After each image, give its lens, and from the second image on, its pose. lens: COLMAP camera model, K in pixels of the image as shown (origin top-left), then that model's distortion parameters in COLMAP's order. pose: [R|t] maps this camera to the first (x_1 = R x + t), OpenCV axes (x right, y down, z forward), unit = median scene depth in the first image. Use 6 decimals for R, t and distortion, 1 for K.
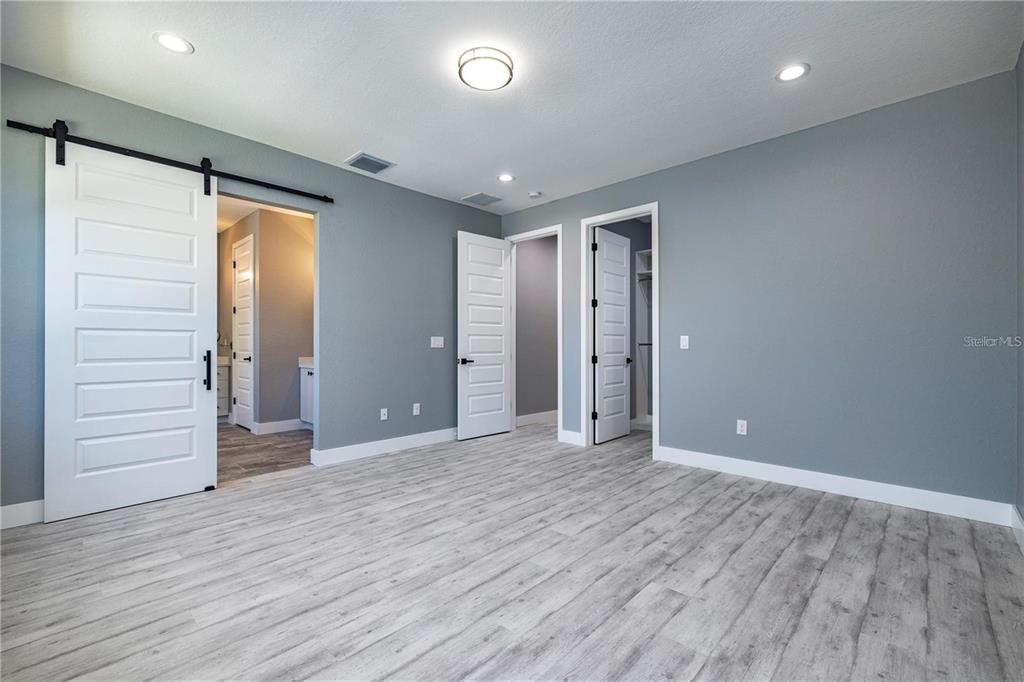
lens RADIAL K [[441.2, 0, 511.9], [0, 441.2, 338.7], [0, 0, 1]] dist [0.021163, -0.000008]
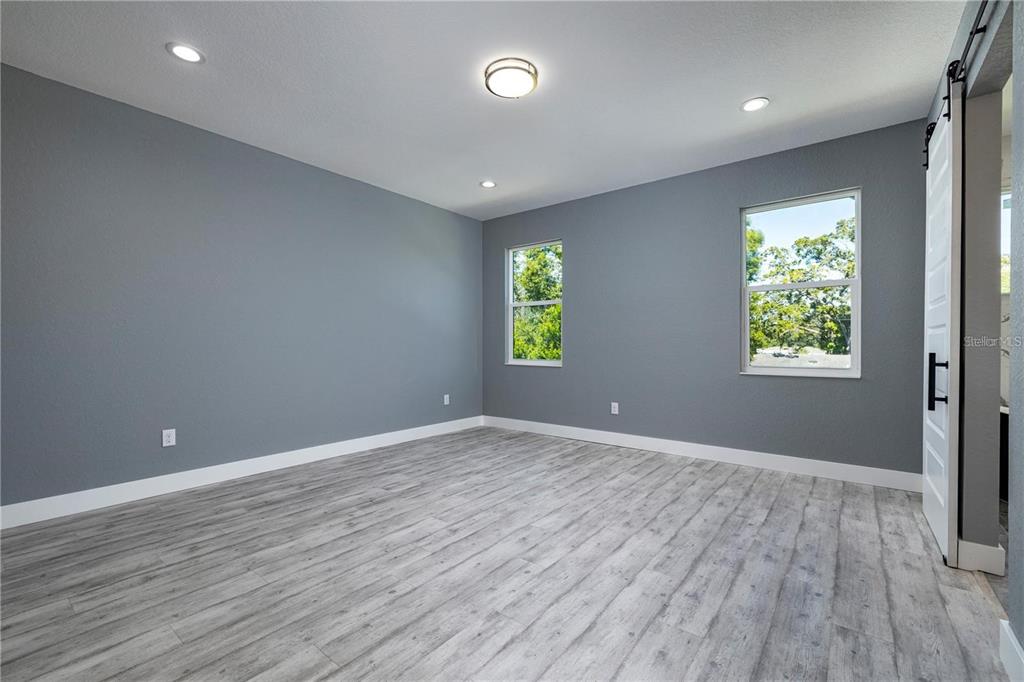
lens RADIAL K [[441.2, 0, 510.1], [0, 441.2, 343.0], [0, 0, 1]] dist [0.021163, -0.000008]
pose [[-0.995196, -0.001835, -0.097881, 0.042918], [-0.000199, 0.999860, -0.016718, 0.027630], [0.097898, -0.016618, -0.995058, 1.962873]]
